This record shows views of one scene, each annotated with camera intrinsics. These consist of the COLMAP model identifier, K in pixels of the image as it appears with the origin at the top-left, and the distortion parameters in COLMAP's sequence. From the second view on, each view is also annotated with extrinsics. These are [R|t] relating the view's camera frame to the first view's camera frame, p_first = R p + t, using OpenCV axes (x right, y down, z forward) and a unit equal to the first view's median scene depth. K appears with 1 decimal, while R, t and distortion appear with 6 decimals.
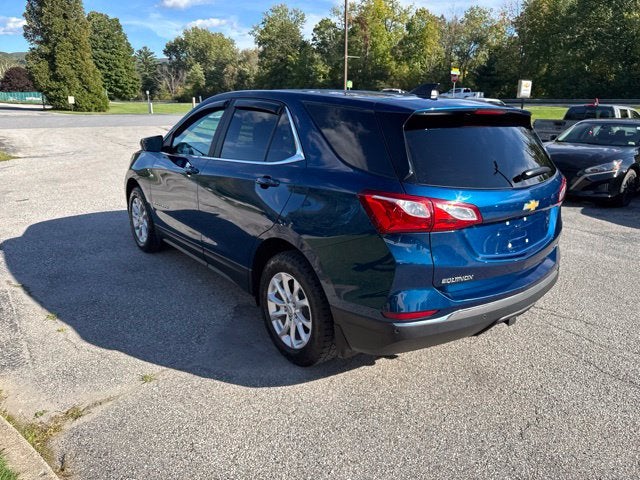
lens RADIAL K [[453.8, 0, 325.0], [0, 453.8, 242.0], [0, 0, 1]] dist [0.016901, -0.022539]
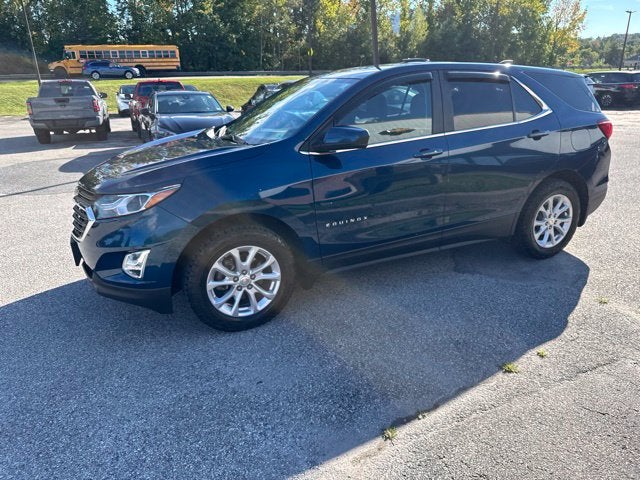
lens RADIAL K [[453.8, 0, 325.0], [0, 453.8, 242.0], [0, 0, 1]] dist [0.016901, -0.022539]
pose [[0.231804, -0.340144, 0.911355, -0.139981], [0.298424, 0.916564, 0.266184, -0.034104], [-0.925856, 0.210267, 0.313970, 0.110210]]
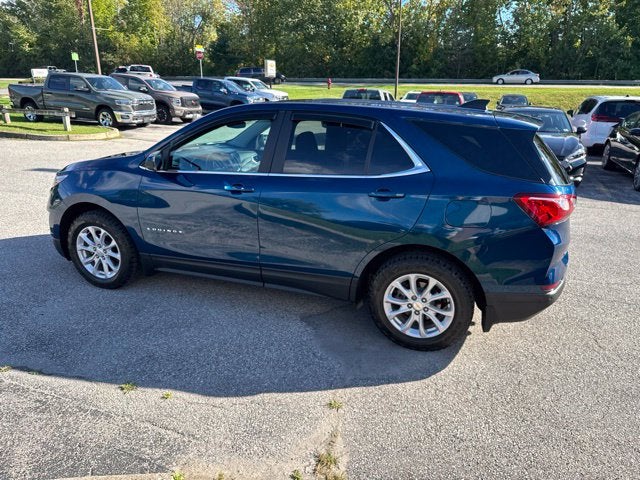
lens RADIAL K [[457.7, 0, 321.4], [0, 457.7, 242.1], [0, 0, 1]] dist [0.004801, -0.006141]
pose [[0.850768, -0.167937, 0.497987, -0.073585], [0.143957, 0.985796, 0.086505, -0.012359], [-0.505441, -0.001907, 0.862859, 0.013133]]
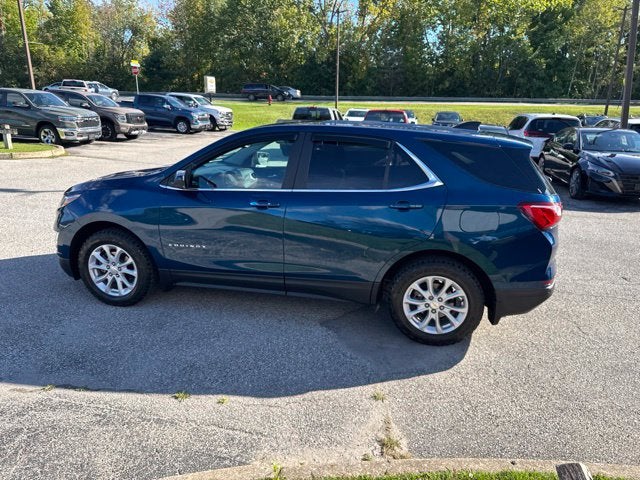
lens RADIAL K [[458.7, 0, 318.4], [0, 458.7, 239.3], [0, 0, 1]] dist [0.008152, -0.009746]
pose [[0.774165, -0.175603, 0.608138, -0.095718], [0.168386, 0.983263, 0.069564, -0.015277], [-0.610175, 0.048548, 0.790778, 0.016854]]
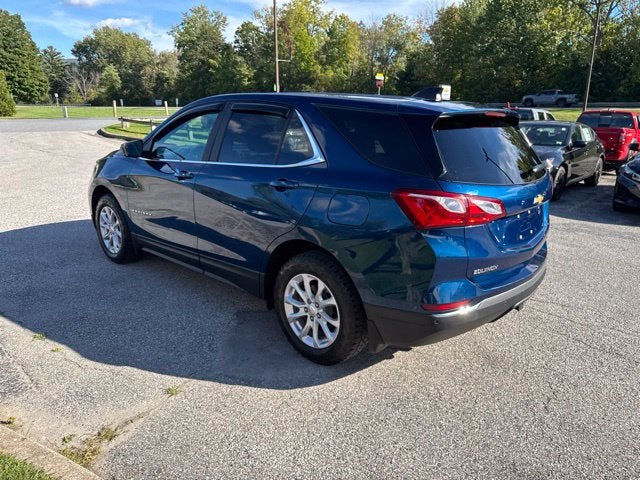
lens RADIAL K [[453.8, 0, 325.0], [0, 453.8, 242.0], [0, 0, 1]] dist [0.016901, -0.022539]
pose [[0.987063, -0.045403, 0.153770, -0.017718], [0.046523, 0.998910, -0.003697, 0.000237], [-0.153434, 0.010803, 0.988100, -0.000362]]
